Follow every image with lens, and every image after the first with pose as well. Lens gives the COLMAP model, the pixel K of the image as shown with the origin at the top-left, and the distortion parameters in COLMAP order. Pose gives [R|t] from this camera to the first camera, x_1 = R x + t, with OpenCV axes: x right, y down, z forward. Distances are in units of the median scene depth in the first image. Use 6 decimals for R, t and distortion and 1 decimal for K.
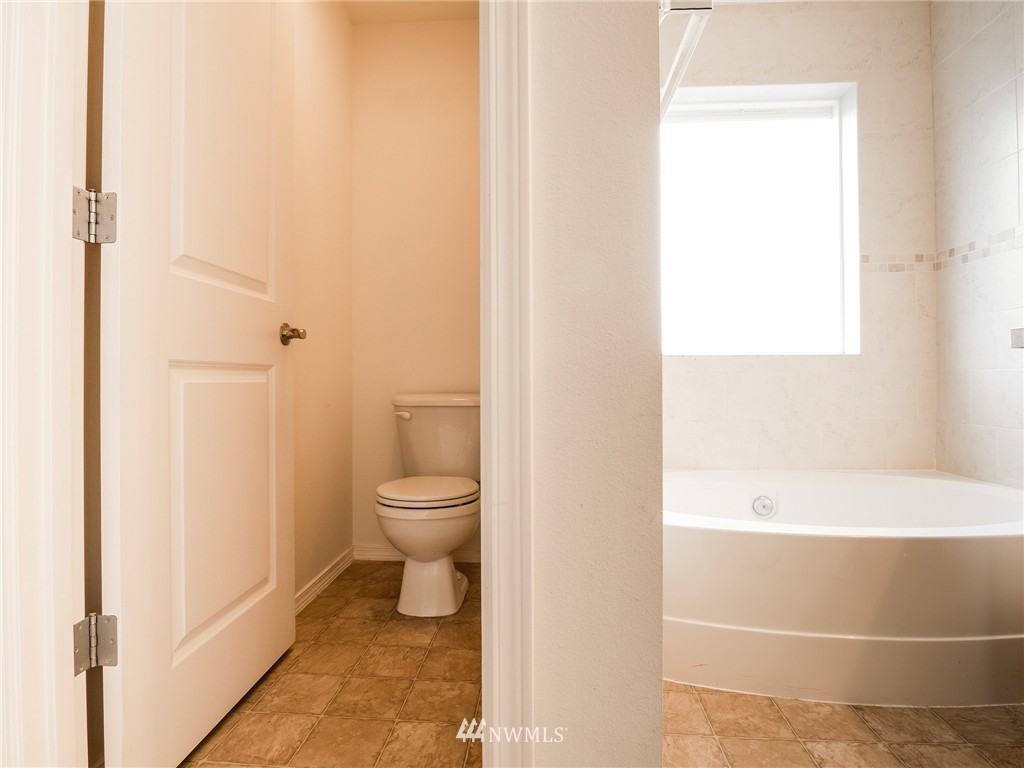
lens RADIAL K [[558.8, 0, 504.9], [0, 558.8, 378.1], [0, 0, 1]] dist [-0.000931, -0.003067]
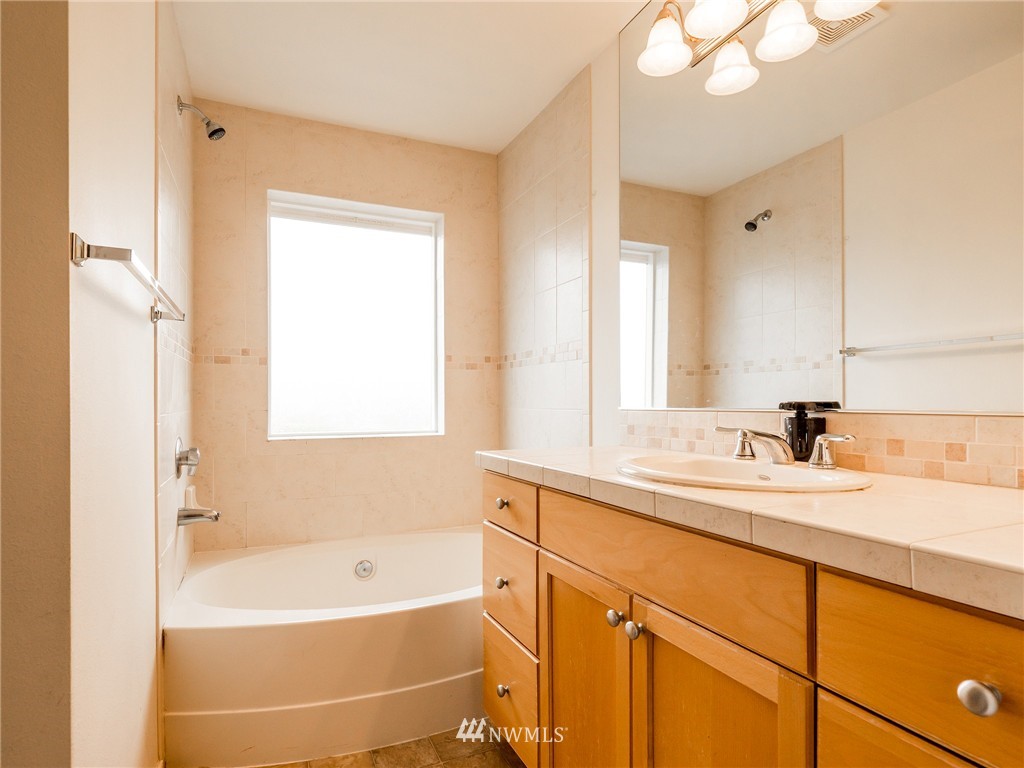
lens RADIAL K [[558.8, 0, 511.8], [0, 558.8, 388.9], [0, 0, 1]] dist [-0.000931, -0.003067]
pose [[0.888791, 0.006349, 0.458270, 0.203862], [-0.006052, 0.999979, -0.002117, -0.144737], [-0.458274, -0.000892, 0.888811, -0.166971]]
